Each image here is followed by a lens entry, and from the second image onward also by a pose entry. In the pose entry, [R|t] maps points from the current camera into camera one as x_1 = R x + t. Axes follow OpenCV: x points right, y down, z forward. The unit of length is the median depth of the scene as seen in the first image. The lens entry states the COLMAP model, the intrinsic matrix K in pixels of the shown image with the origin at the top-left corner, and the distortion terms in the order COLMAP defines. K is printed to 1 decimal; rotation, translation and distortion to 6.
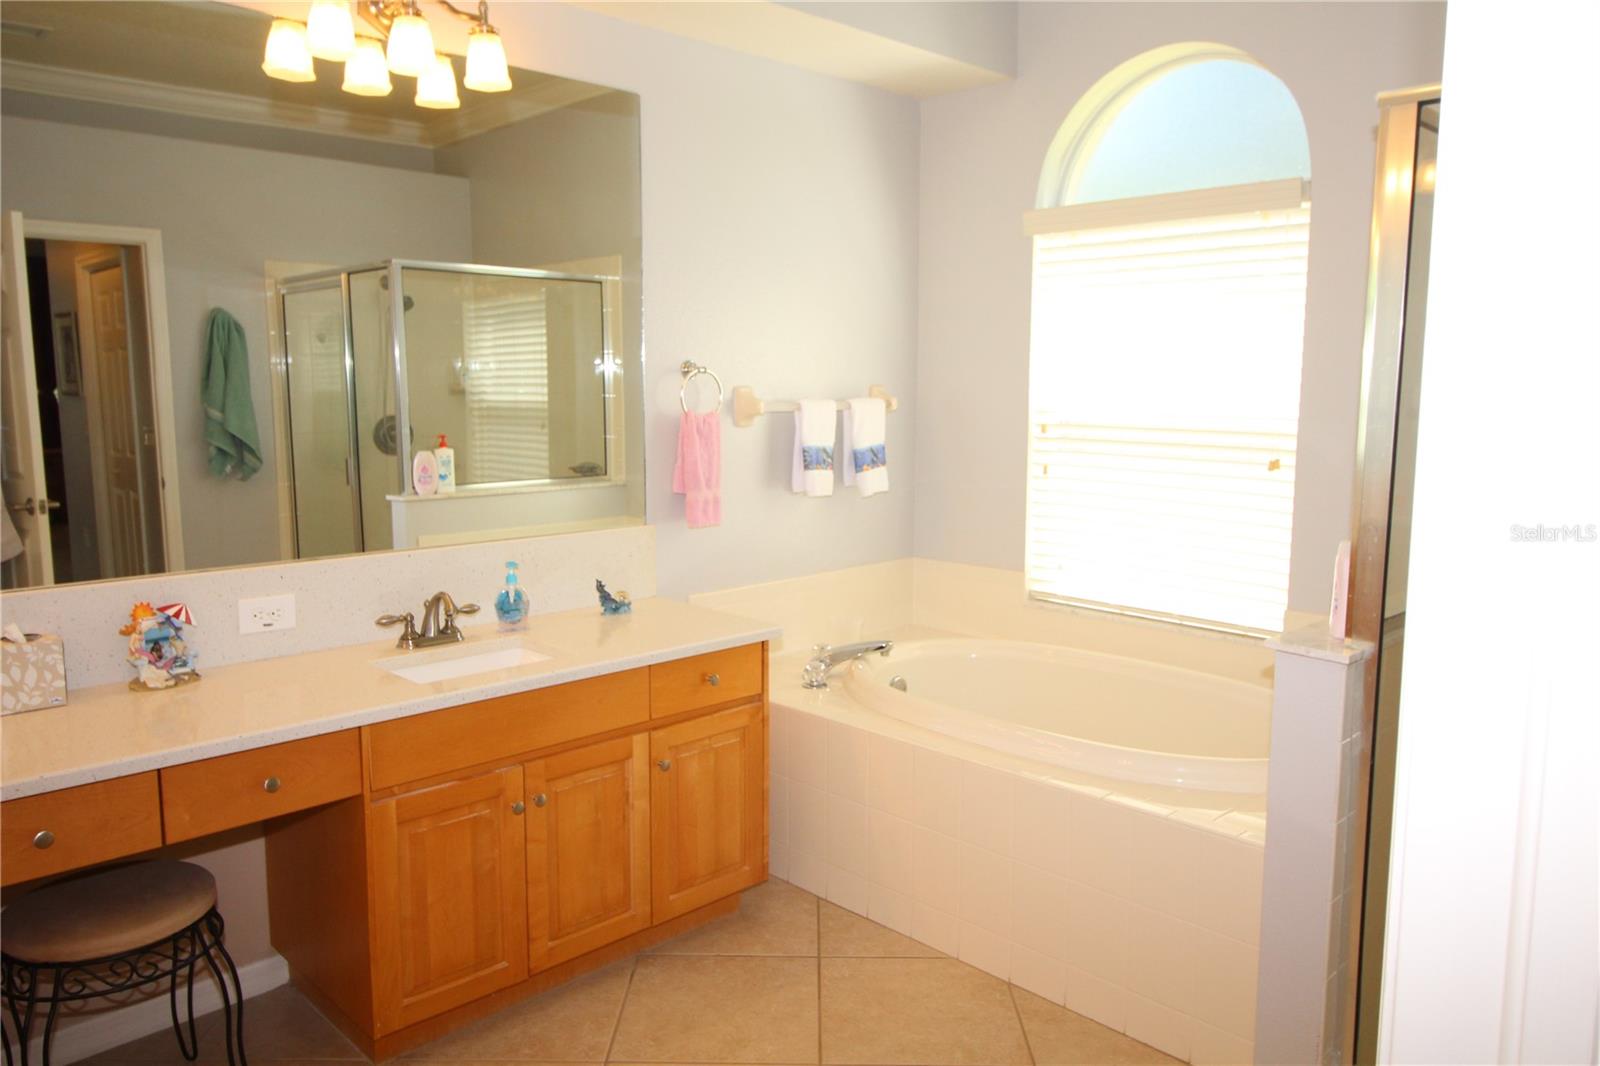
lens RADIAL K [[1145.7, 0, 798.8], [0, 1145.7, 527.3], [0, 0, 1]] dist [0.007075, 0.000770]
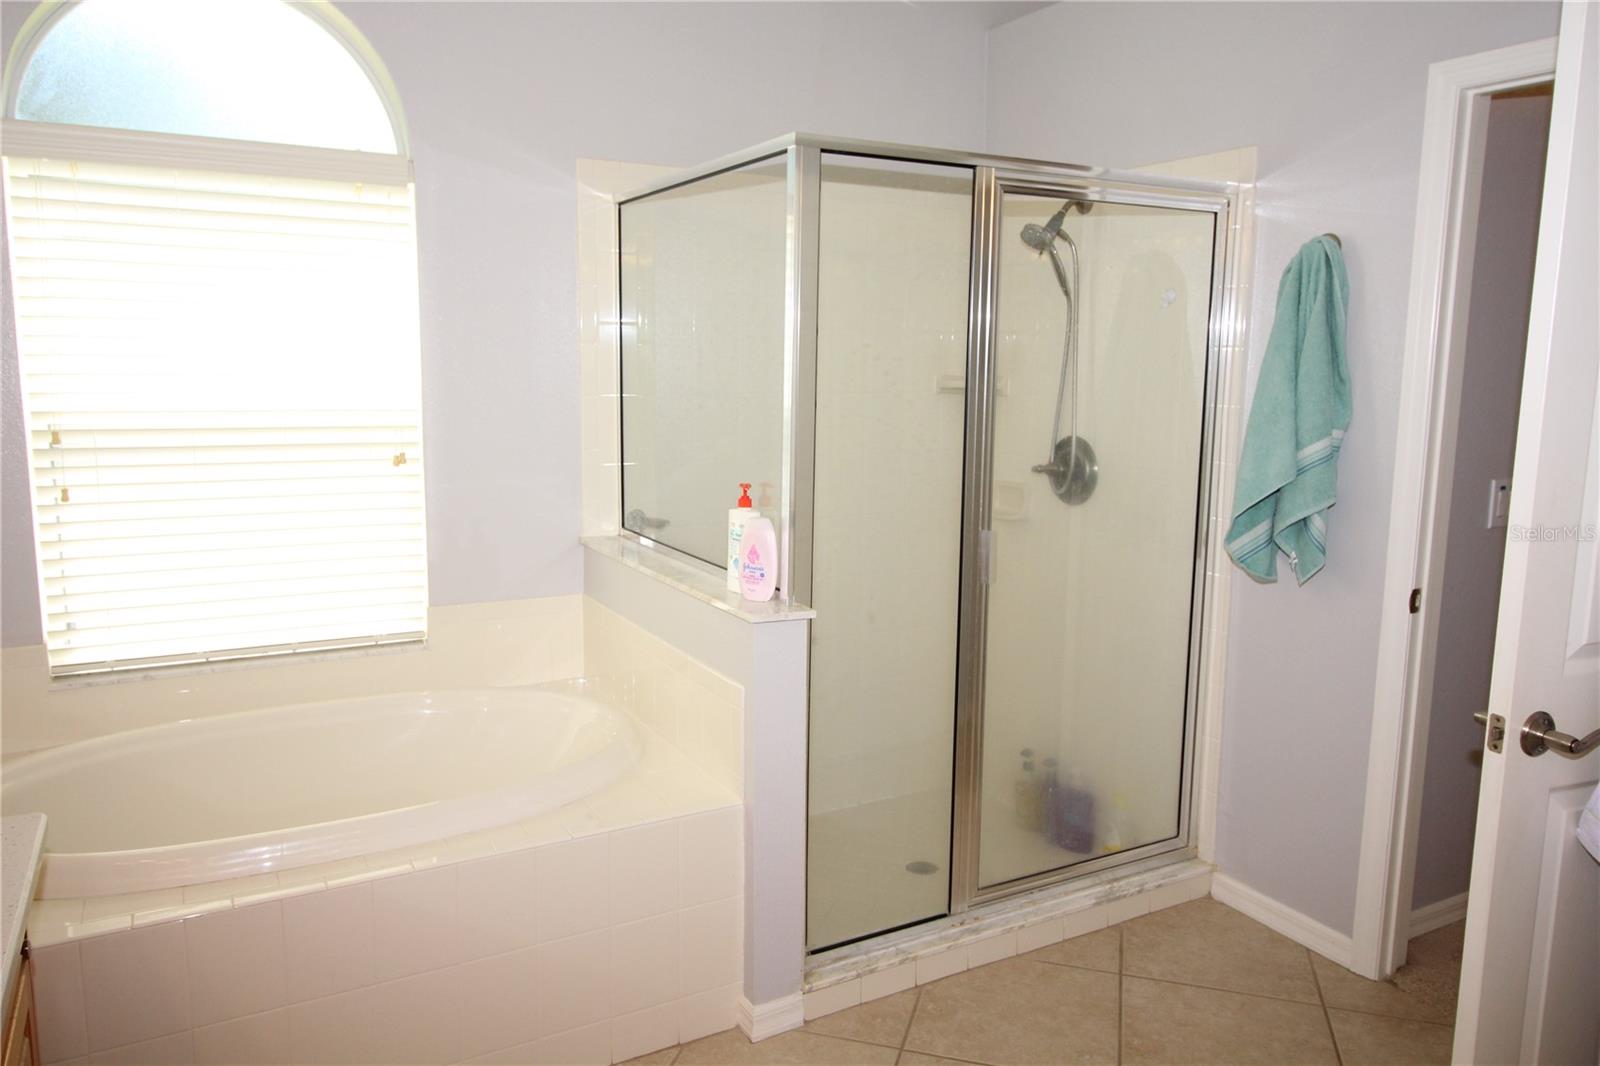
lens RADIAL K [[1145.7, 0, 805.7], [0, 1145.7, 545.5], [0, 0, 1]] dist [0.007075, 0.000770]
pose [[0.259516, -0.148034, 0.954326, -0.410722], [0.121451, 0.985339, 0.119817, -0.056918], [-0.958072, 0.084809, 0.273690, 0.425162]]
